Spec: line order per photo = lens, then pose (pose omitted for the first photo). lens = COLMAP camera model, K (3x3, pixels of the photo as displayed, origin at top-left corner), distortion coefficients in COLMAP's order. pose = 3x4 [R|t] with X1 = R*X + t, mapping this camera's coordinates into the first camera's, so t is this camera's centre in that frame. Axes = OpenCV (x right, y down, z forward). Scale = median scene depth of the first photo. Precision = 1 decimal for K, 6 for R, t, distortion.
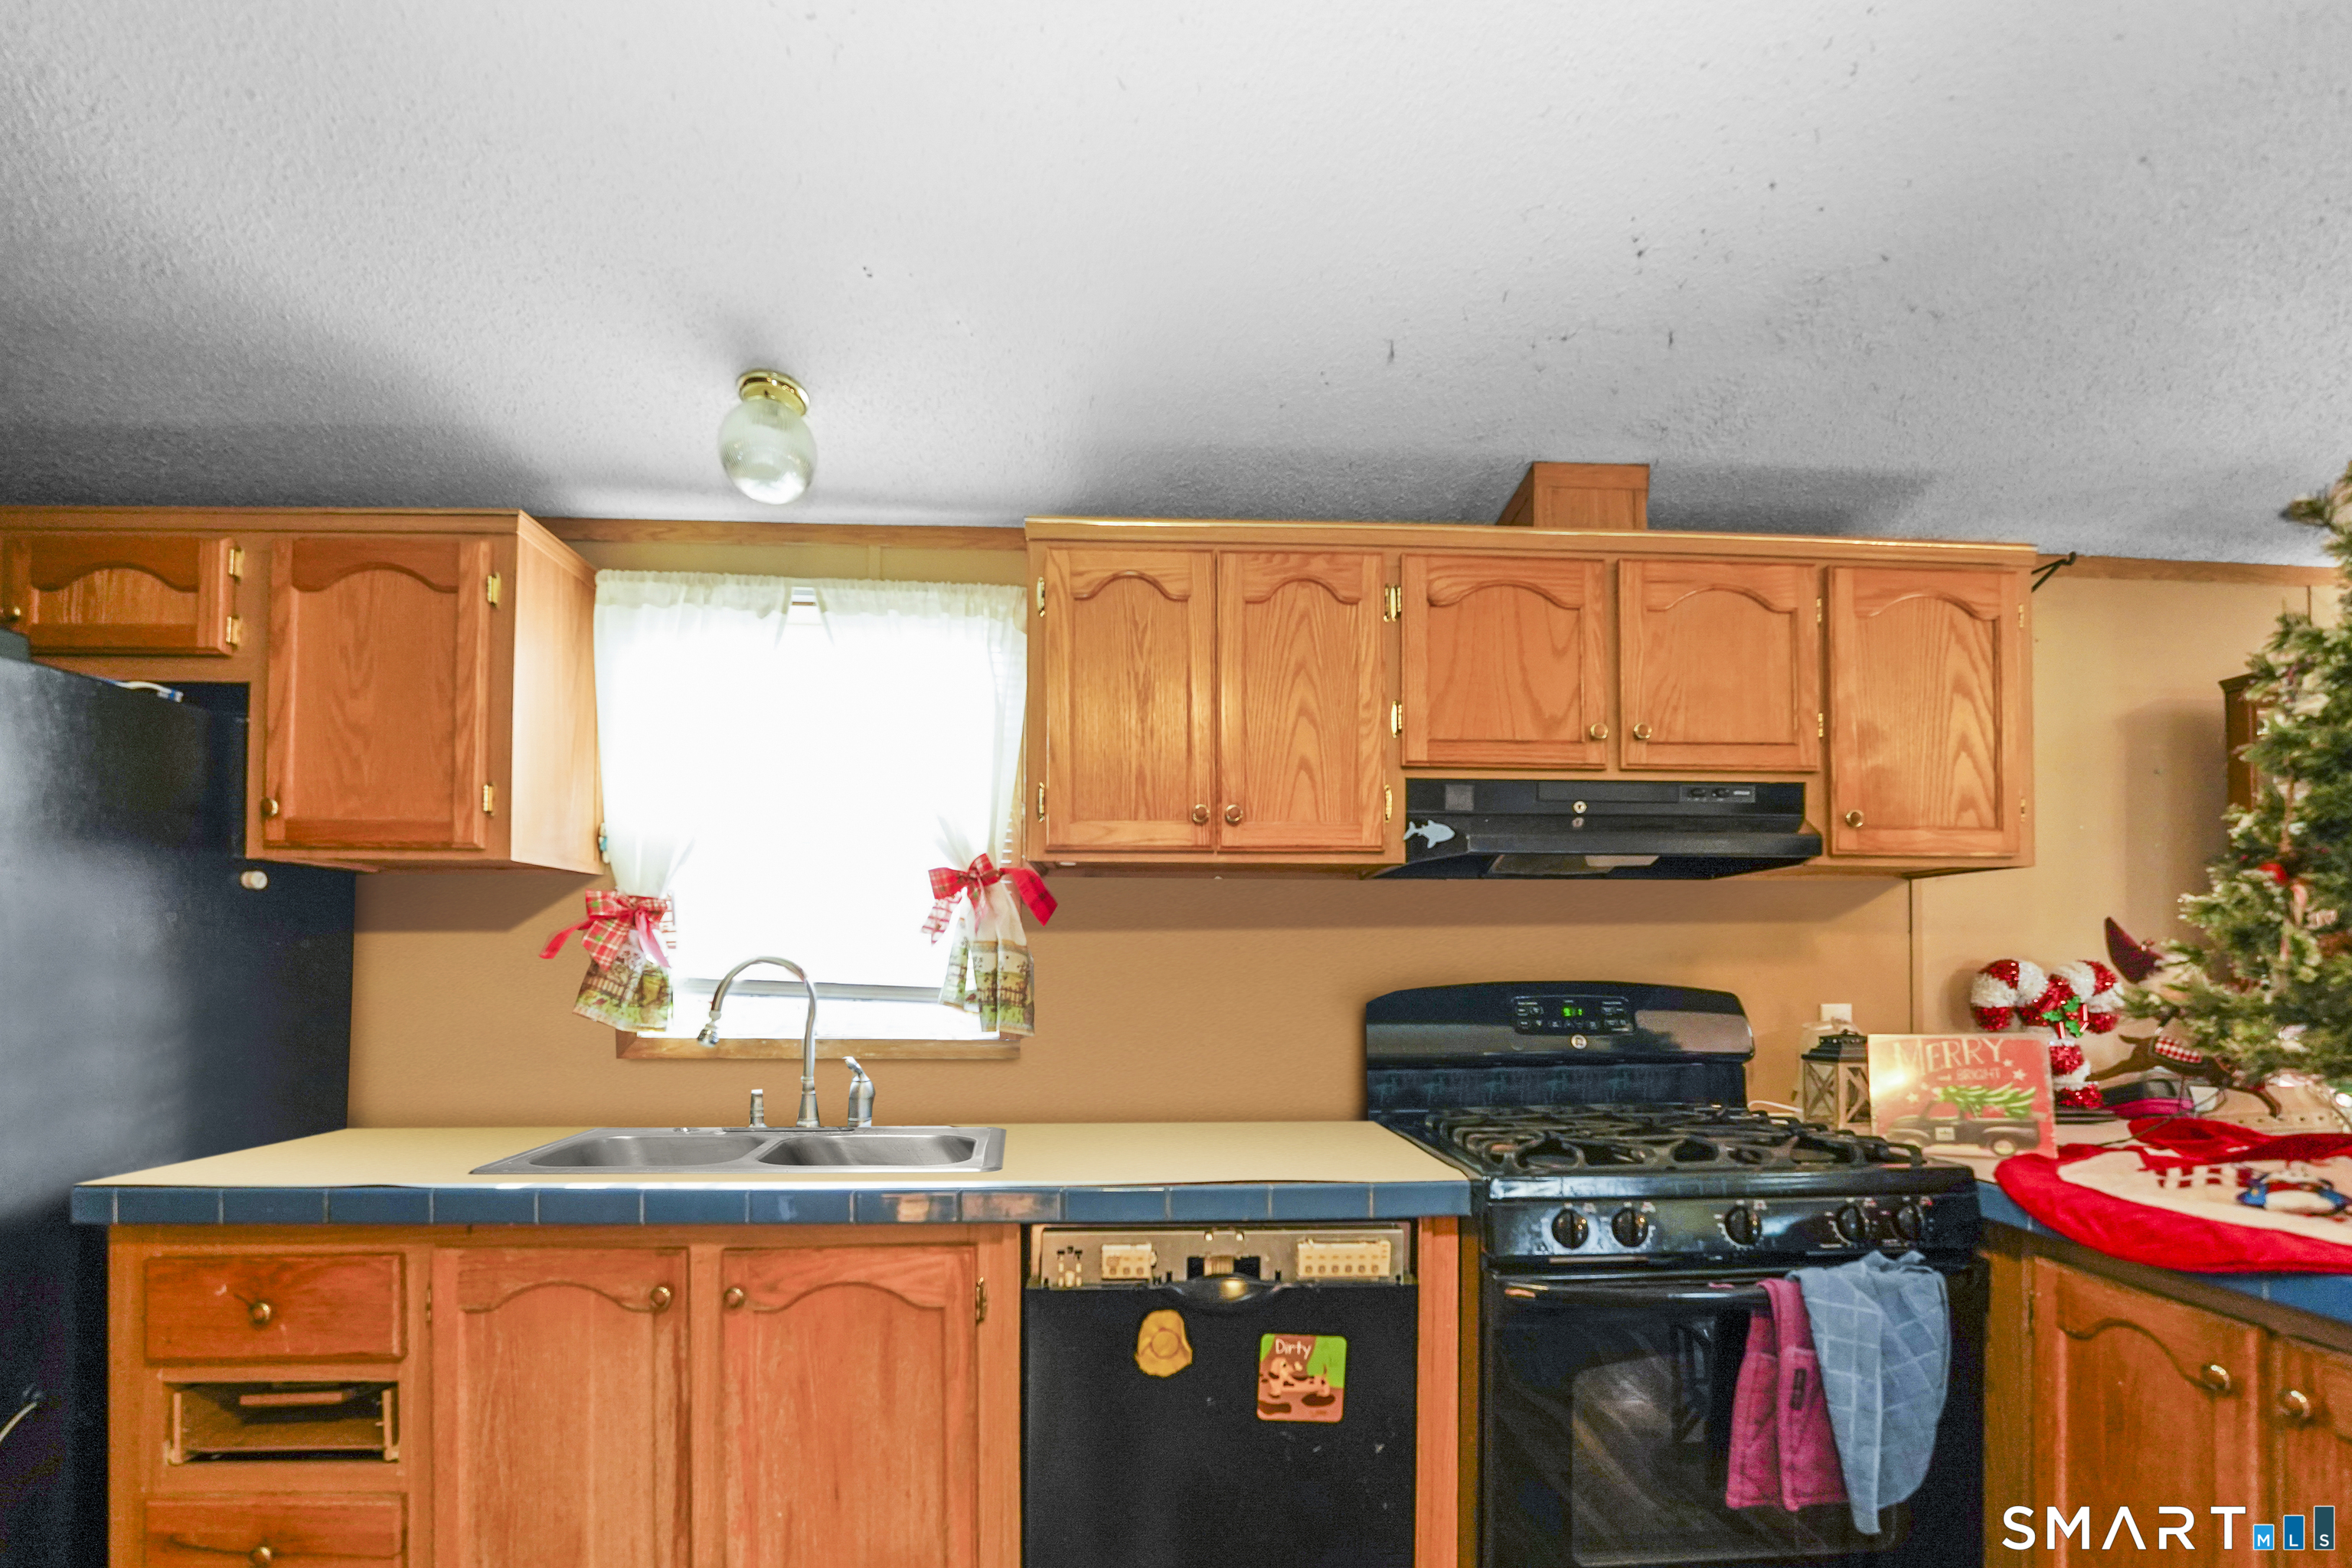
lens RADIAL K [[1020.1, 0, 1173.3], [0, 1020.1, 936.0], [0, 0, 1]] dist [-0.025441, -0.000241]
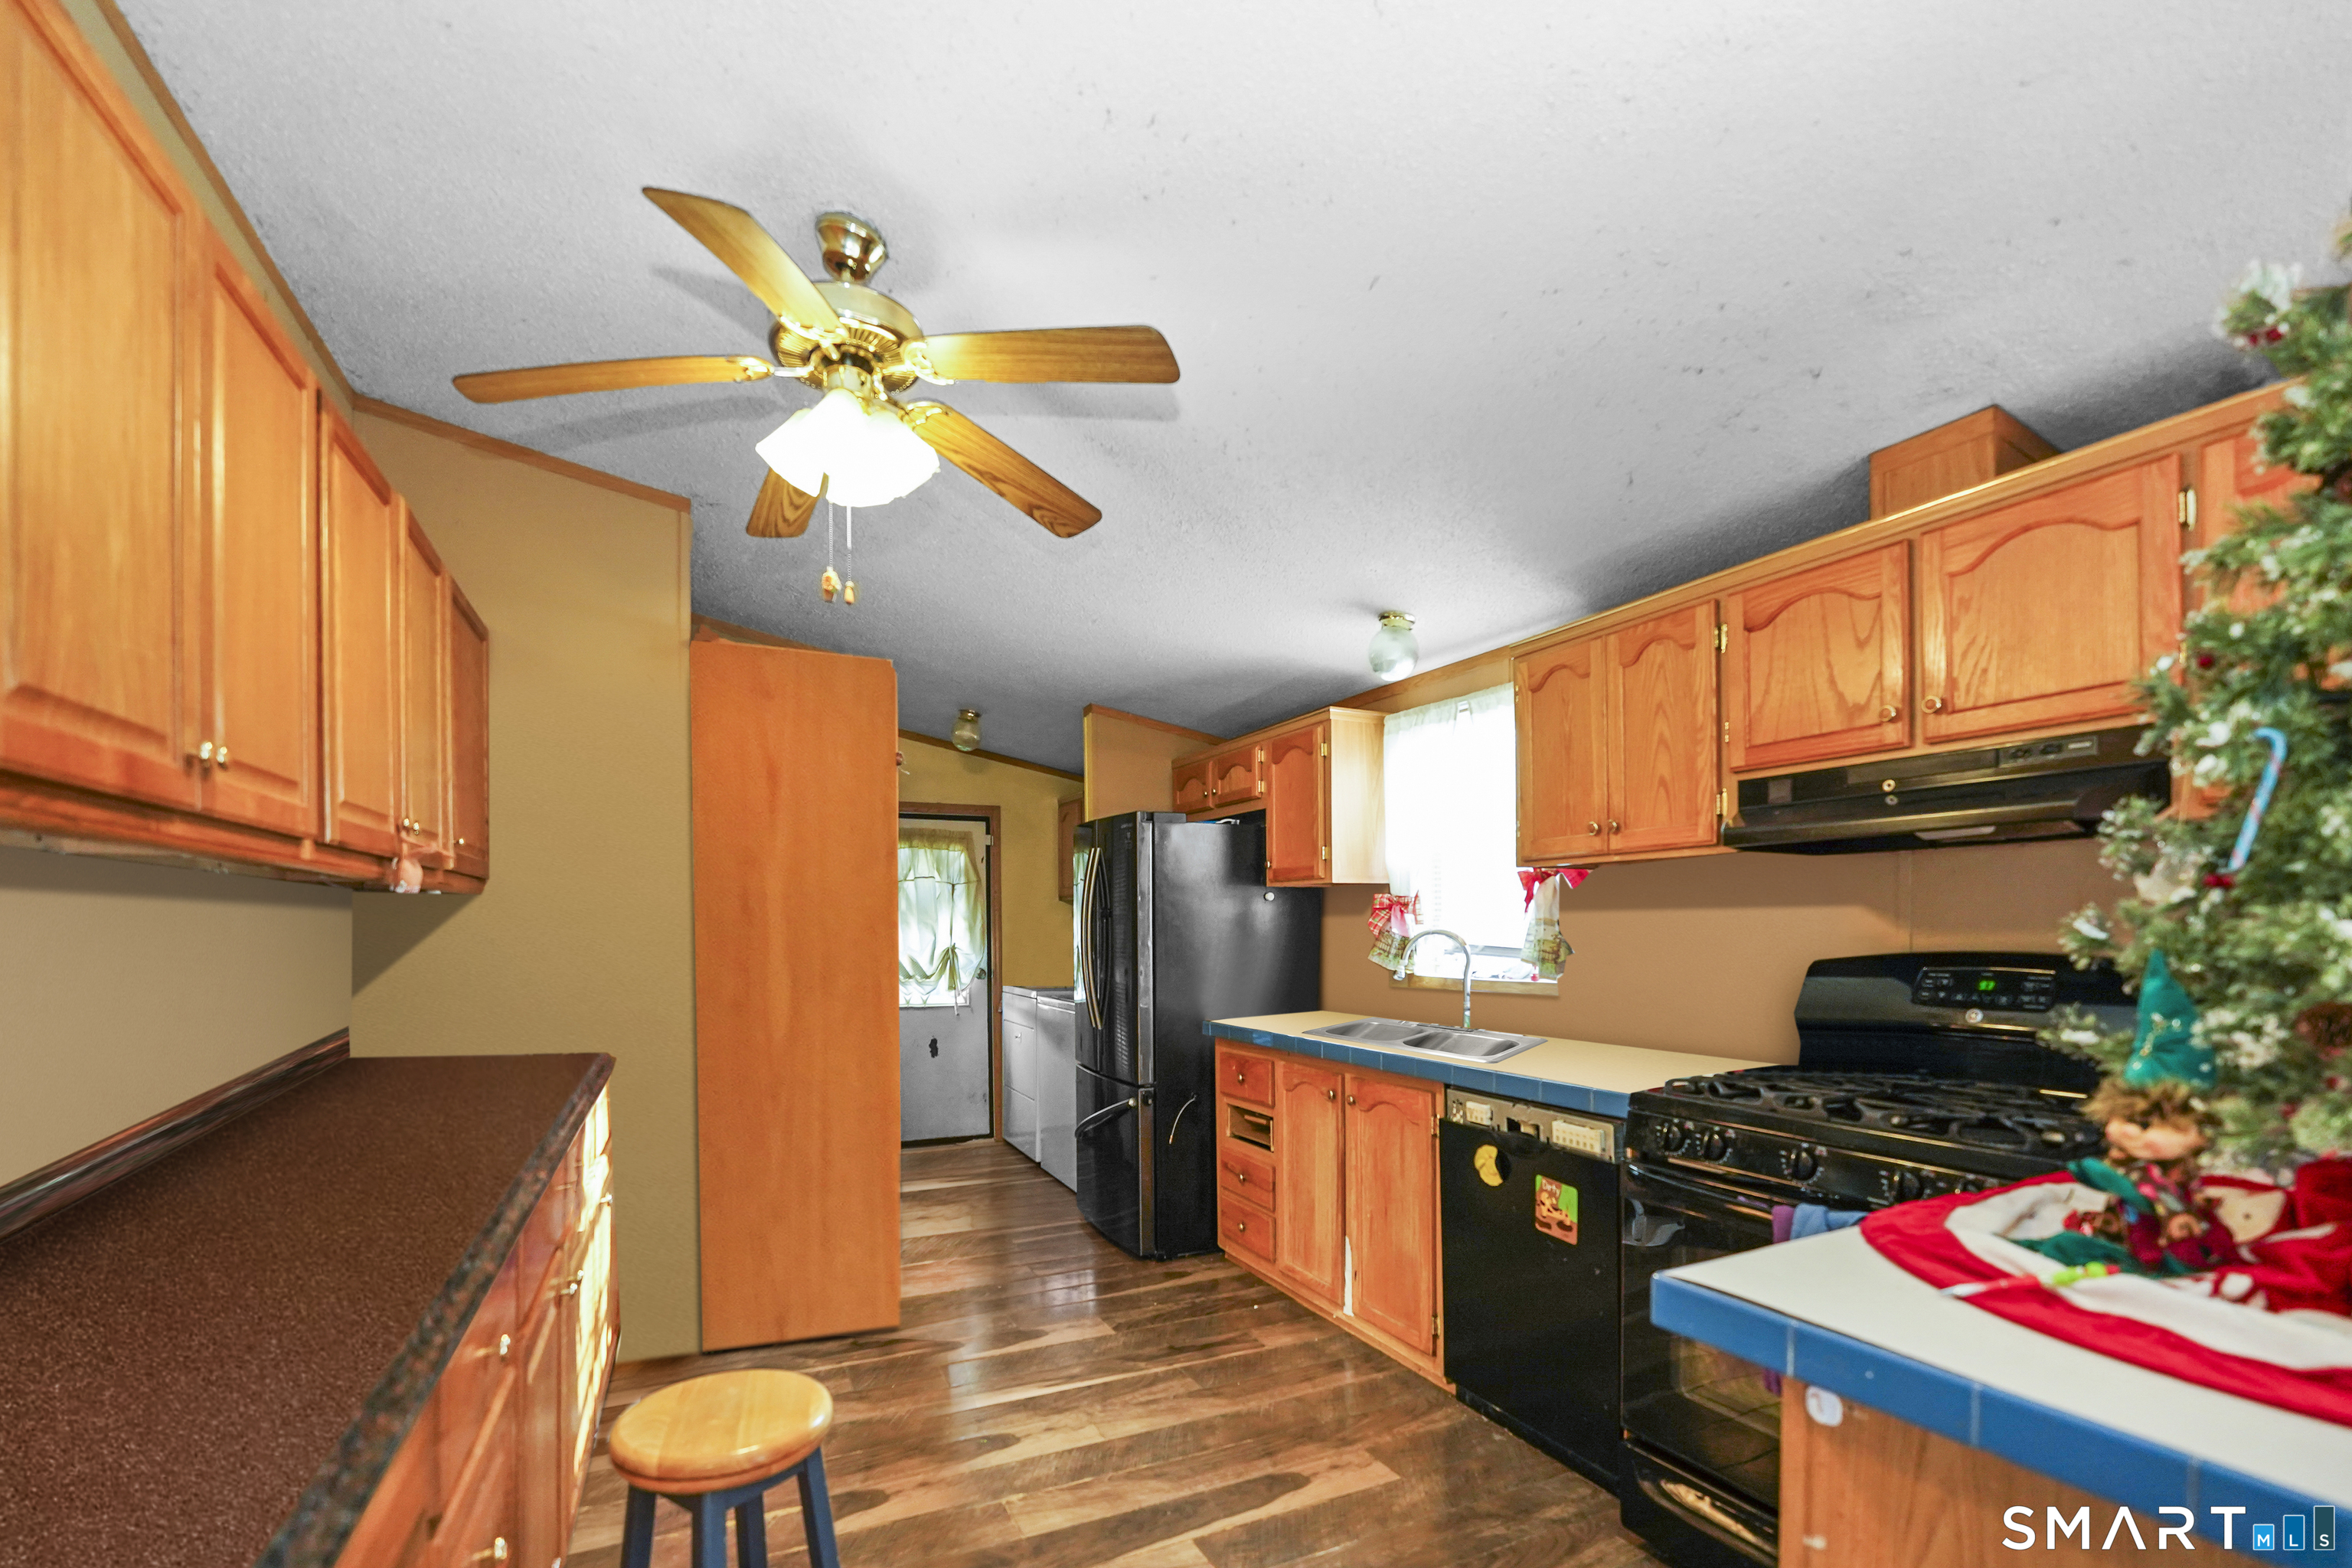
lens RADIAL K [[1020.1, 0, 1173.3], [0, 1020.1, 936.0], [0, 0, 1]] dist [-0.025441, -0.000241]
pose [[0.383961, 0.003679, -0.923342, 1.108655], [0.029366, 0.999438, 0.016194, -0.011393], [0.922882, -0.033333, 0.383637, -0.080980]]
